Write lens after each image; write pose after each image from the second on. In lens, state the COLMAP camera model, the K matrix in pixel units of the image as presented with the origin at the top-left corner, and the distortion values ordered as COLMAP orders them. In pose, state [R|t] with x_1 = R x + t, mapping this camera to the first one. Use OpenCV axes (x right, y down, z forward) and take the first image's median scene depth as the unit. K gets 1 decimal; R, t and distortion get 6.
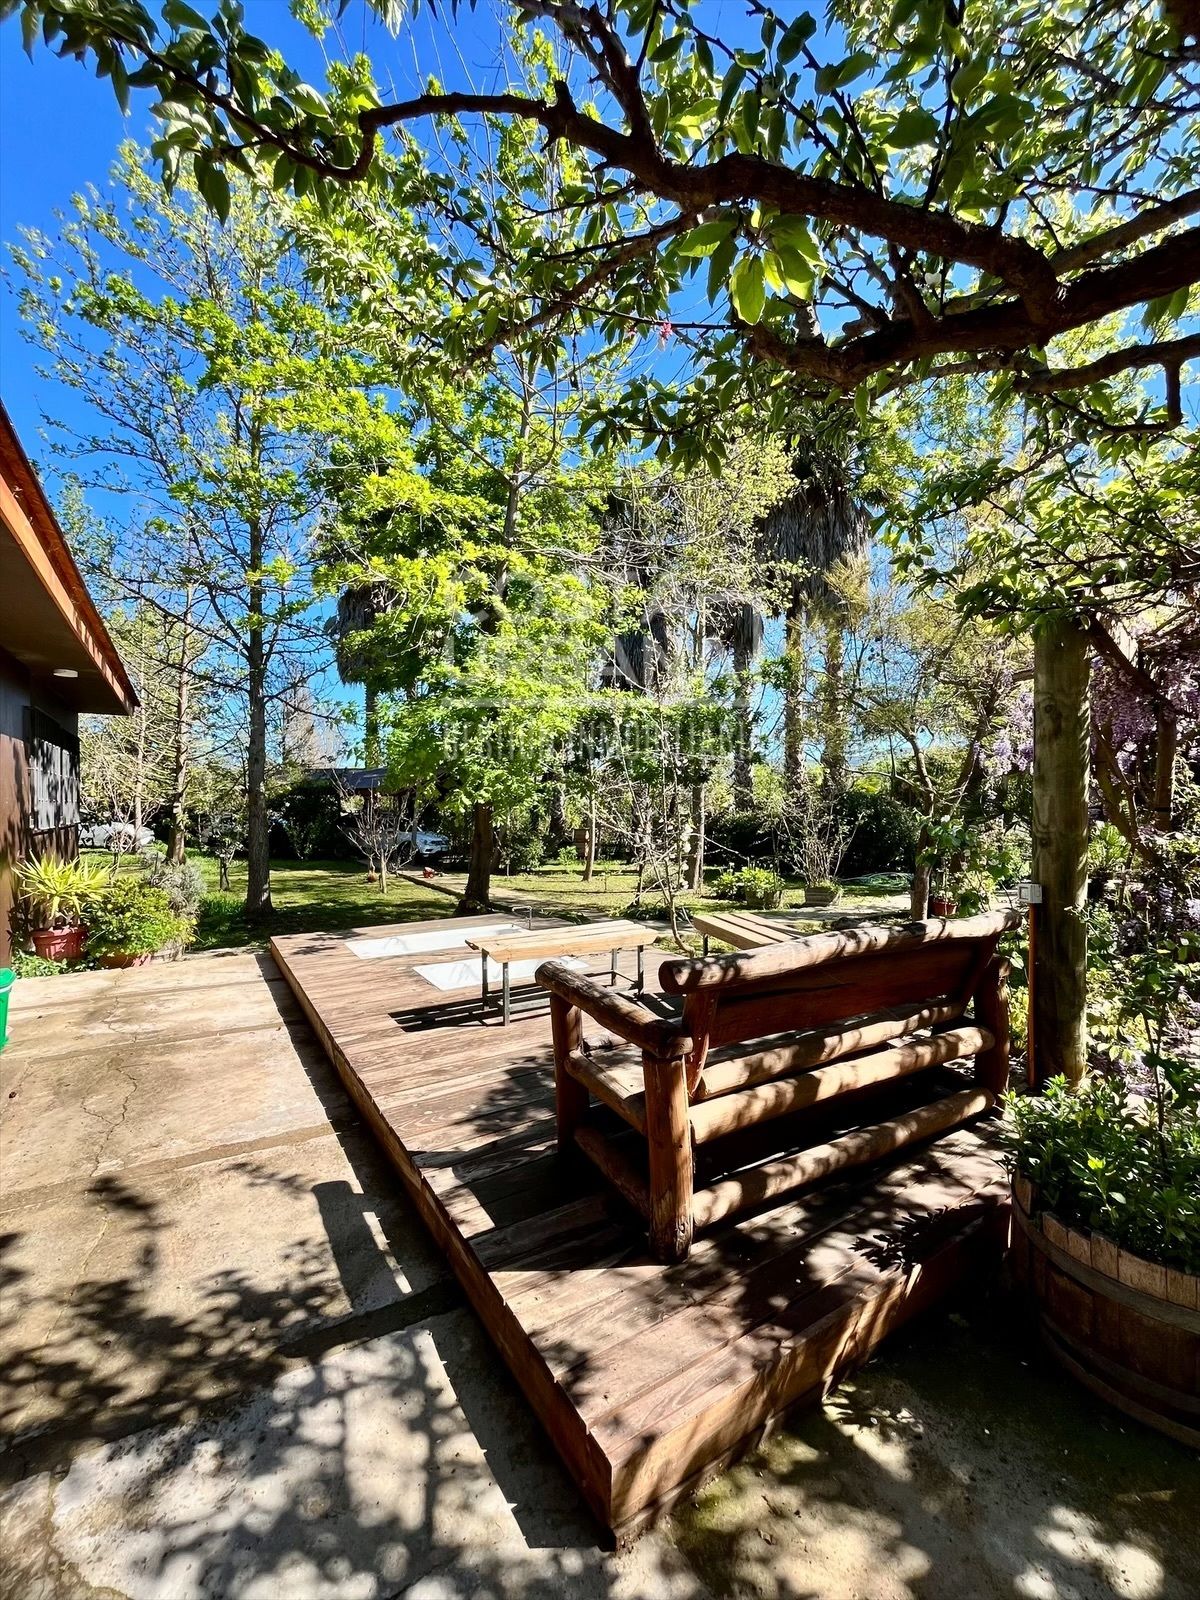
lens RADIAL K [[646.7, 0, 603.3], [0, 646.7, 797.7], [0, 0, 1]] dist [-0.000886, -0.000389]
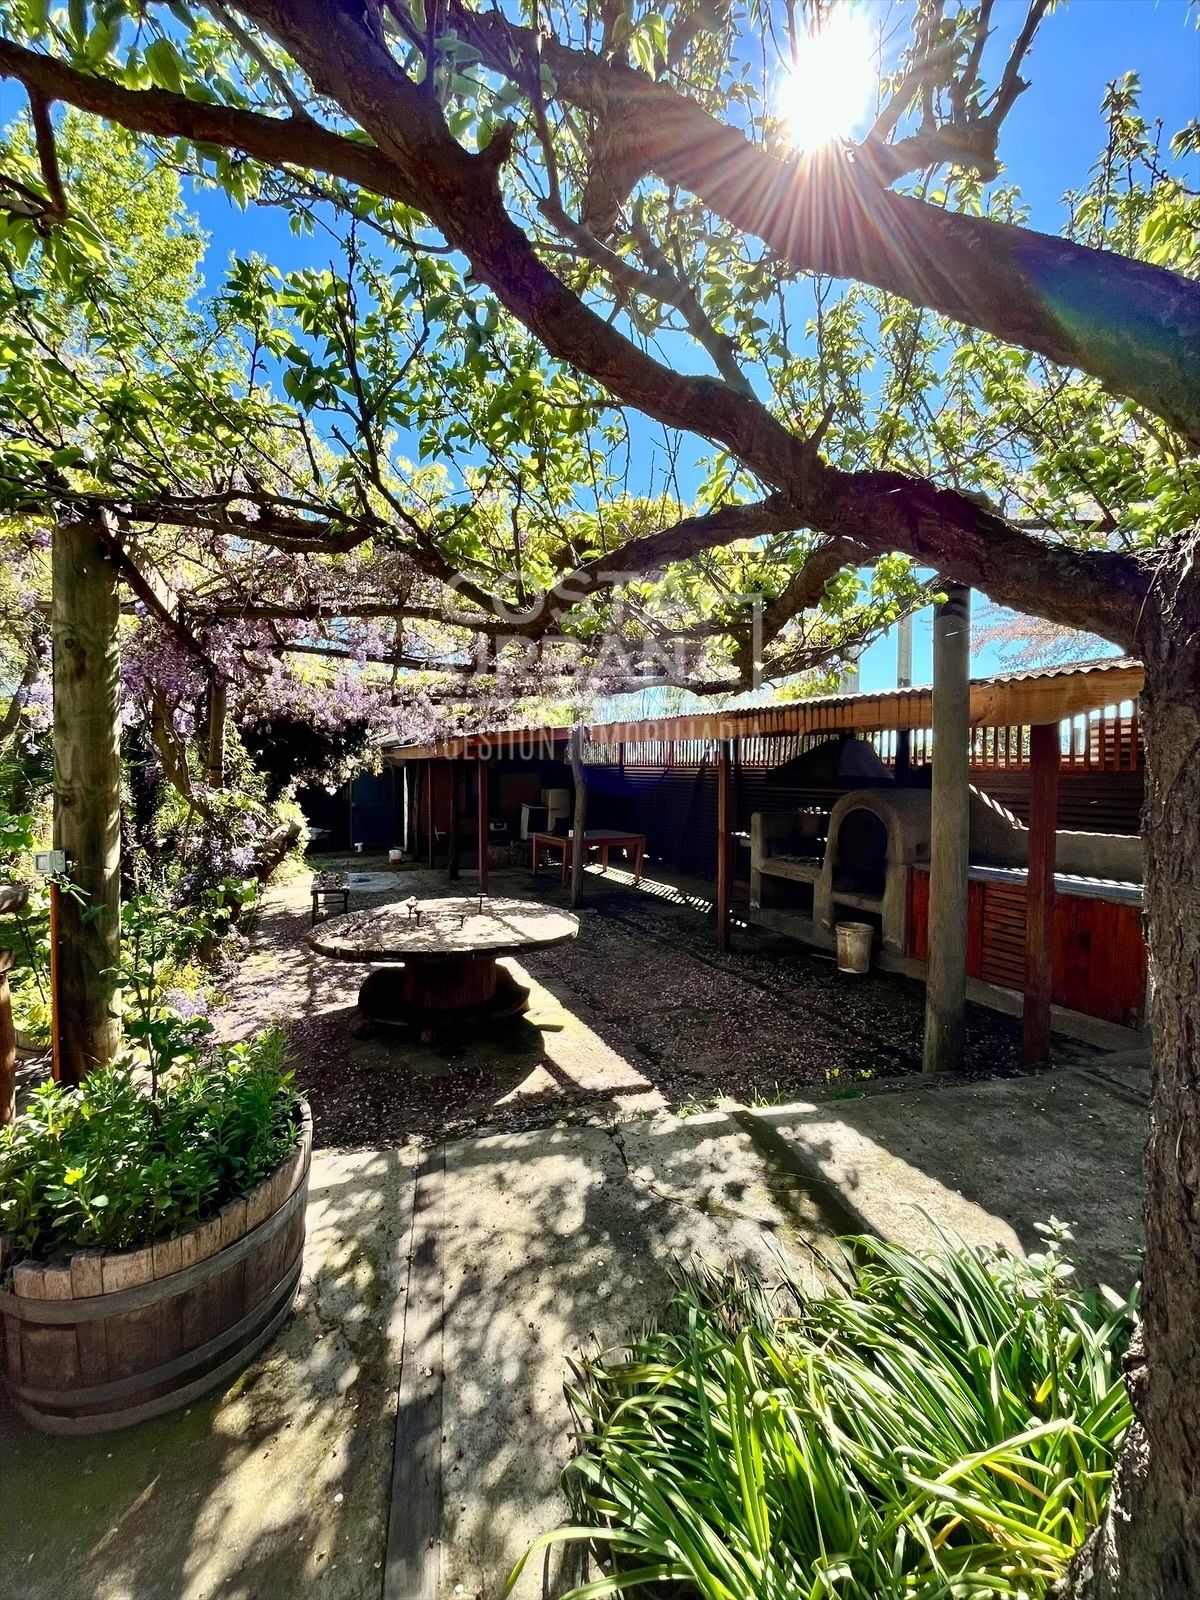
lens RADIAL K [[646.7, 0, 600.4], [0, 646.7, 794.9], [0, 0, 1]] dist [-0.000886, -0.000389]
pose [[0.339247, -0.031875, 0.940157, 0.101731], [-0.017006, 0.999055, 0.040008, 0.013703], [-0.940544, -0.029561, 0.338384, 0.042155]]
